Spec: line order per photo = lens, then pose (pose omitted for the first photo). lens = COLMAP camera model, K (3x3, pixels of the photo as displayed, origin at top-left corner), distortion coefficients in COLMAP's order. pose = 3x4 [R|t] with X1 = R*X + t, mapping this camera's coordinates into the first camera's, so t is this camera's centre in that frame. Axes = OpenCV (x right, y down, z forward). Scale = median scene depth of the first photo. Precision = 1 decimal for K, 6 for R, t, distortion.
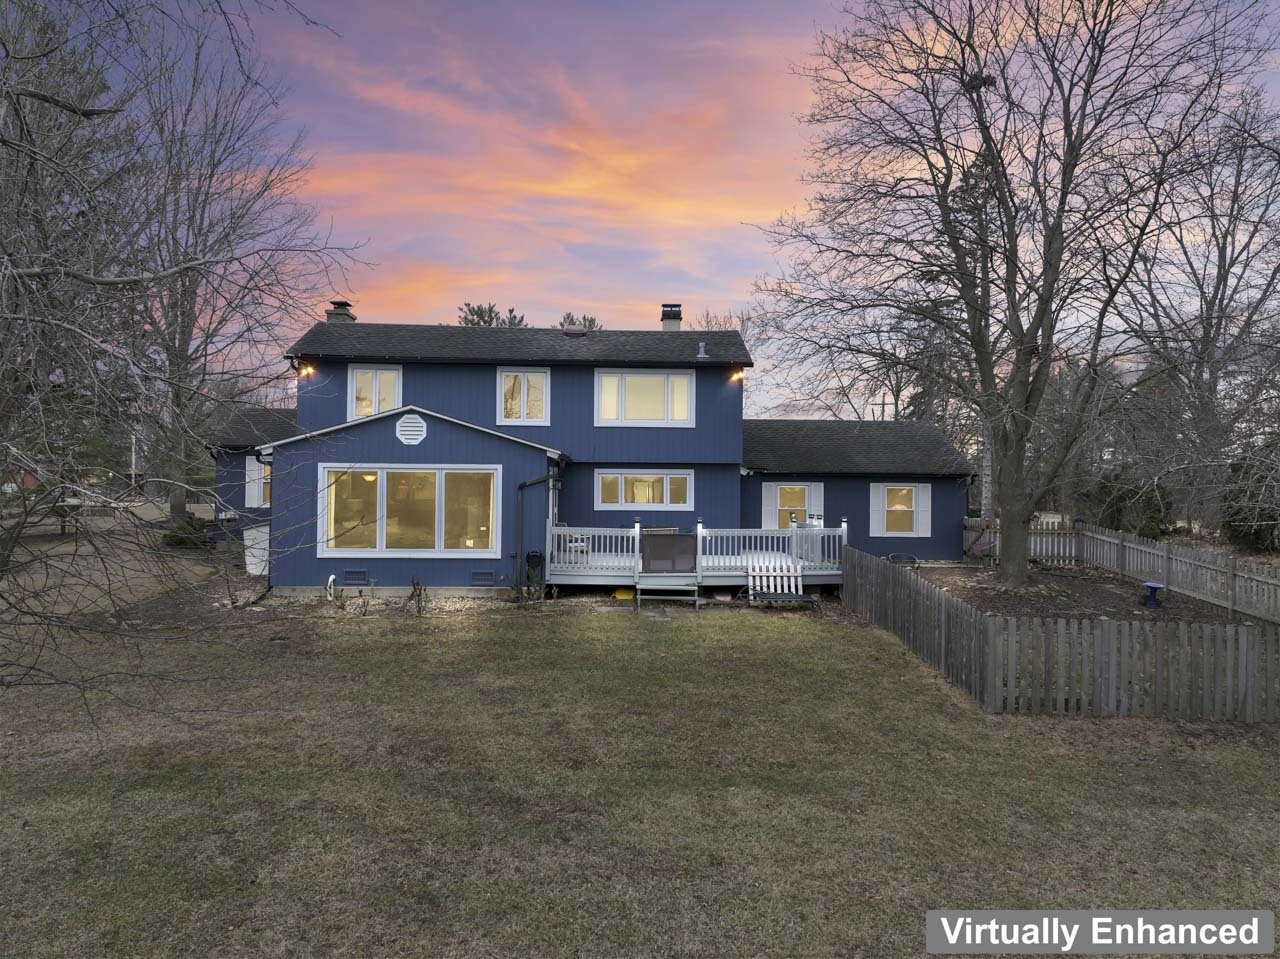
lens RADIAL K [[902.8, 0, 641.5], [0, 902.8, 473.9], [0, 0, 1]] dist [0.004497, 0.003334]
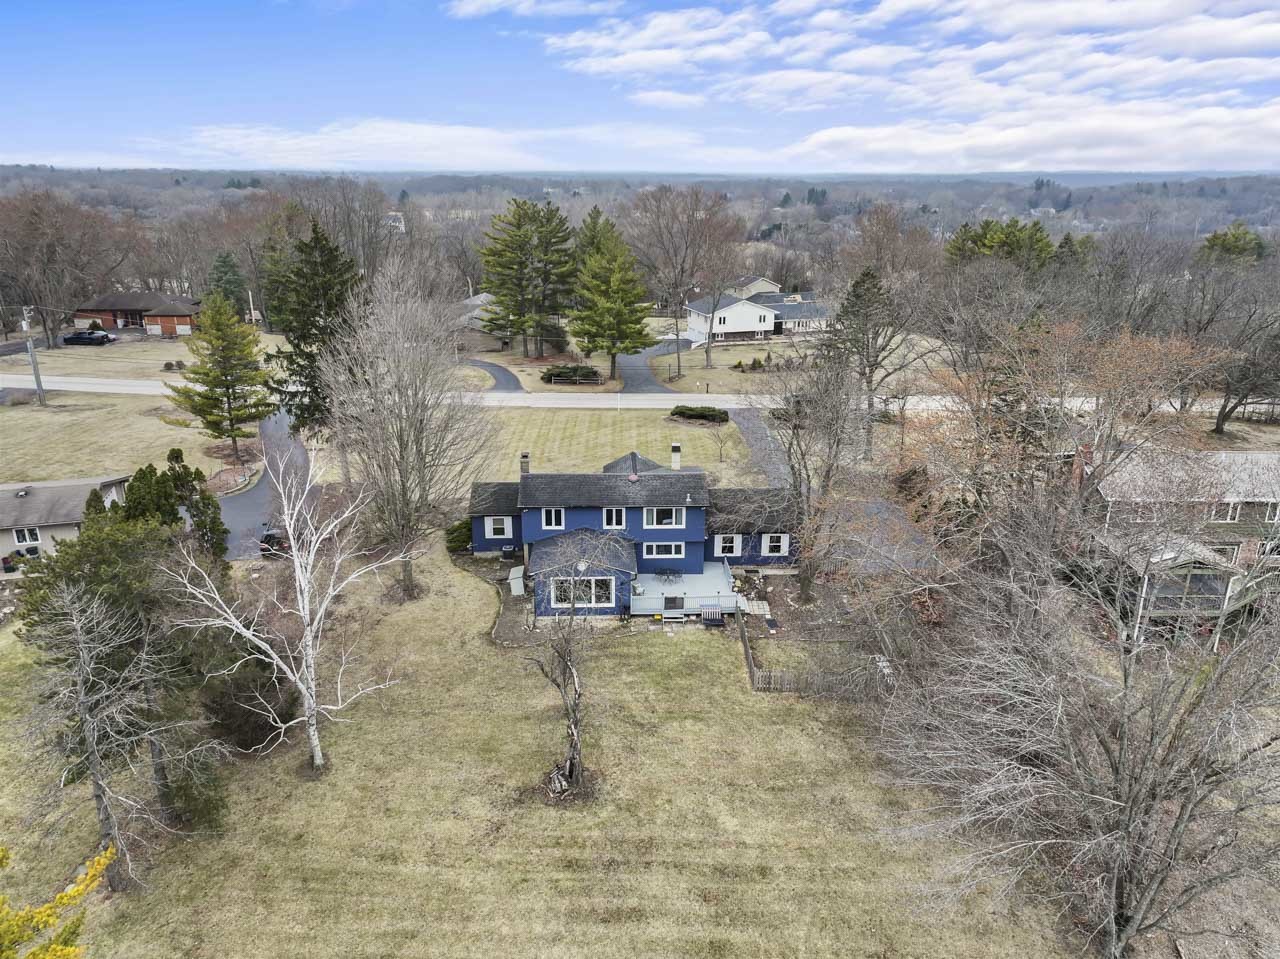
lens RADIAL K [[902.8, 0, 641.5], [0, 902.8, 473.9], [0, 0, 1]] dist [0.004497, 0.003334]
pose [[0.999979, -0.000537, -0.006429, -0.052550], [0.002571, 0.947154, 0.320769, -1.200736], [0.005917, -0.320779, 0.947136, -1.542581]]
